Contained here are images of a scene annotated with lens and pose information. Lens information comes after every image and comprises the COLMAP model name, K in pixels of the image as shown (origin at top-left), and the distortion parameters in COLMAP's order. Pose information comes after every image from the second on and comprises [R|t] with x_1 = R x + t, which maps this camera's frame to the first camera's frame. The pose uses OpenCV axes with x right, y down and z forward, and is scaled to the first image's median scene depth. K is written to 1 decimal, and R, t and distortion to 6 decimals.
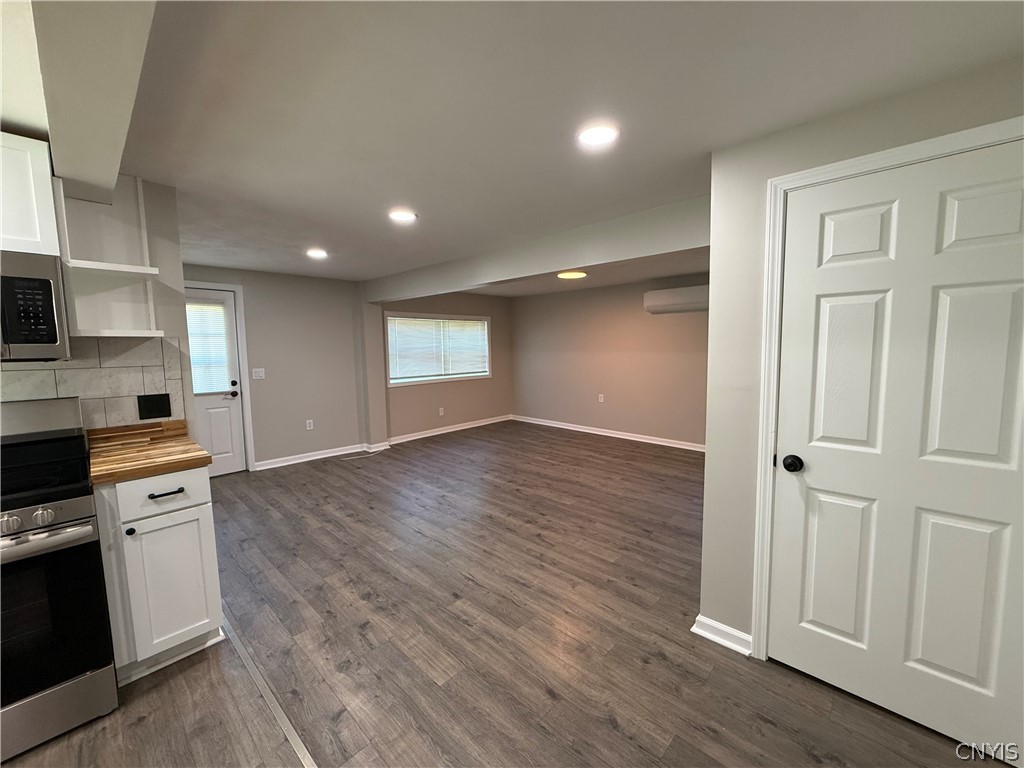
lens RADIAL K [[406.8, 0, 508.5], [0, 406.8, 385.6], [0, 0, 1]] dist [0.001150, -0.000206]
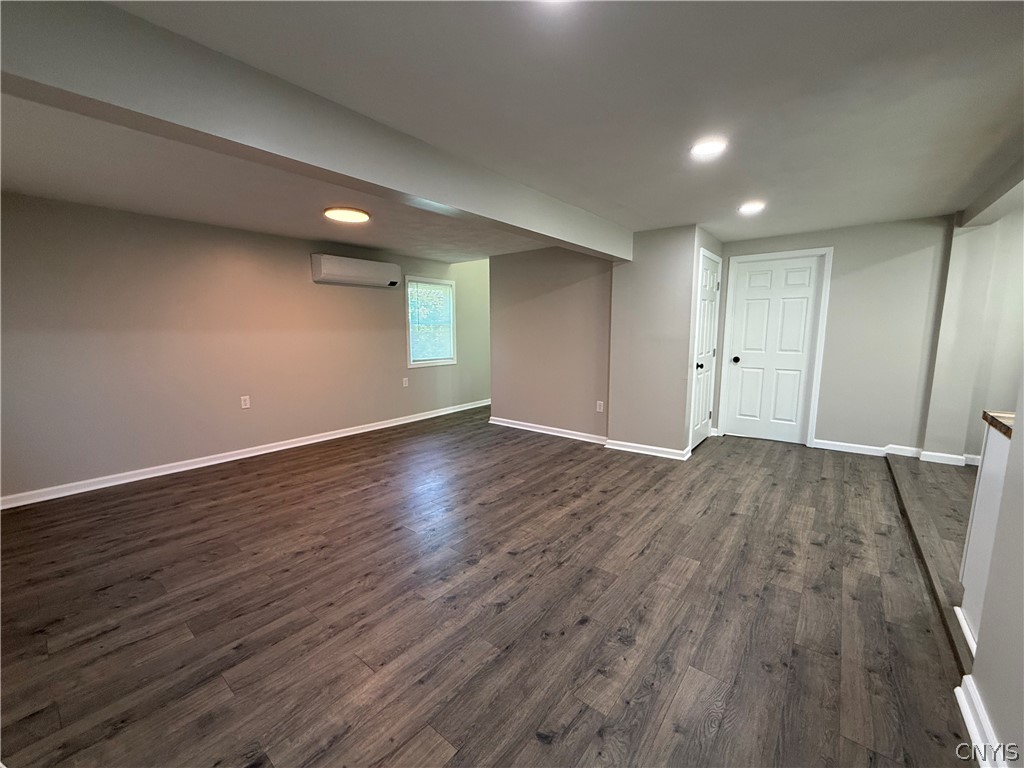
lens RADIAL K [[406.8, 0, 506.6], [0, 406.8, 376.1], [0, 0, 1]] dist [0.001150, -0.000206]
pose [[-0.074145, -0.107341, 0.991454, -0.946693], [0.103279, 0.988018, 0.114693, -0.089350], [-0.991885, 0.110901, -0.062170, 1.281340]]
